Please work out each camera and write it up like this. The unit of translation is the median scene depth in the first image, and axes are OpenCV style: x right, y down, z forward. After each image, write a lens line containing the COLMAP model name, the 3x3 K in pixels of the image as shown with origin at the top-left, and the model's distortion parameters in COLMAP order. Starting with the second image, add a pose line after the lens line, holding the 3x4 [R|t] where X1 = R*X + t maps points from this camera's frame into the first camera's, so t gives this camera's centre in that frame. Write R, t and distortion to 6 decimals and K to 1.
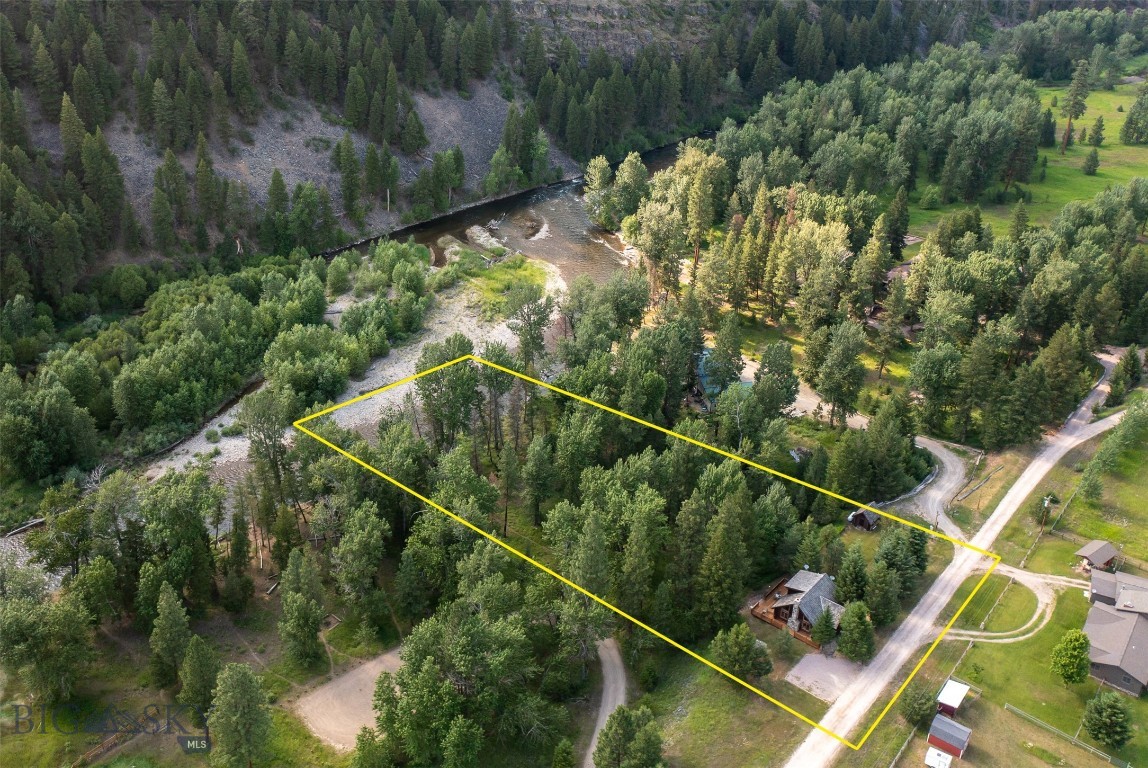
lens RADIAL K [[908.5, 0, 573.6], [0, 908.5, 382.6], [0, 0, 1]] dist [0.005319, 0.002790]
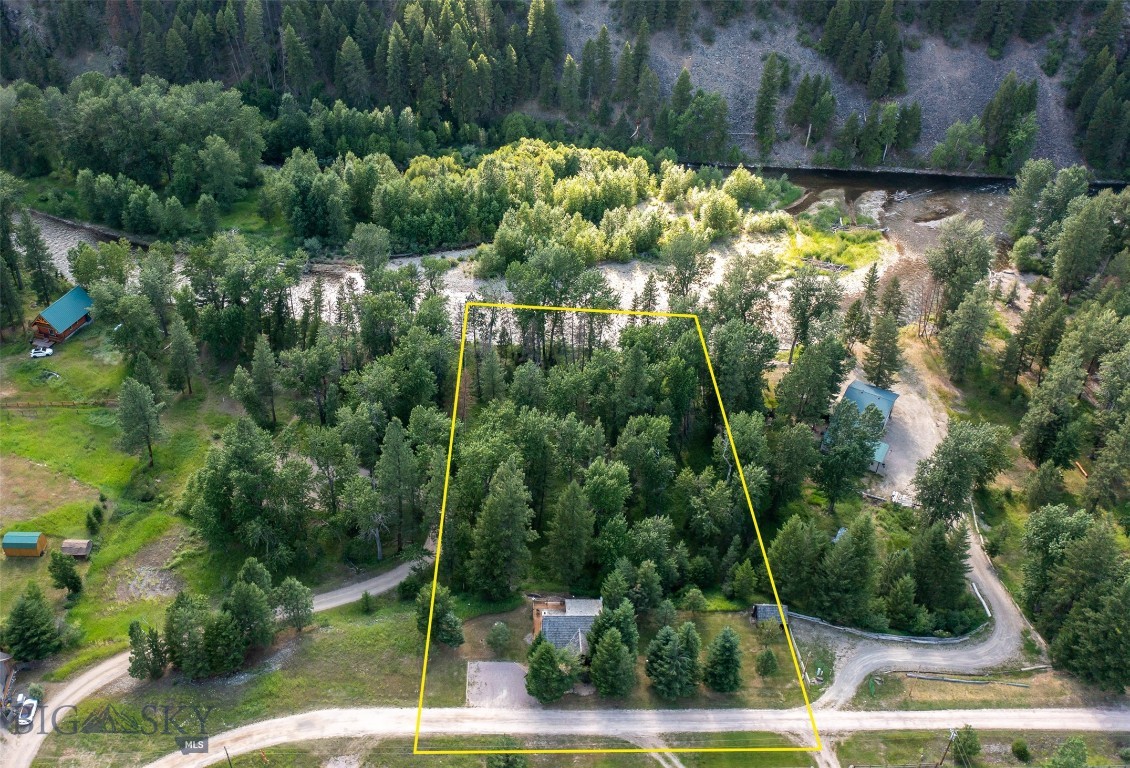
lens RADIAL K [[931.0, 0, 564.8], [0, 931.0, 385.4], [0, 0, 1]] dist [-0.002803, -0.001095]
pose [[0.702312, 0.433614, -0.564568, 0.525399], [-0.392649, 0.897486, 0.200863, -0.120269], [0.593789, 0.080609, 0.800573, 0.191336]]
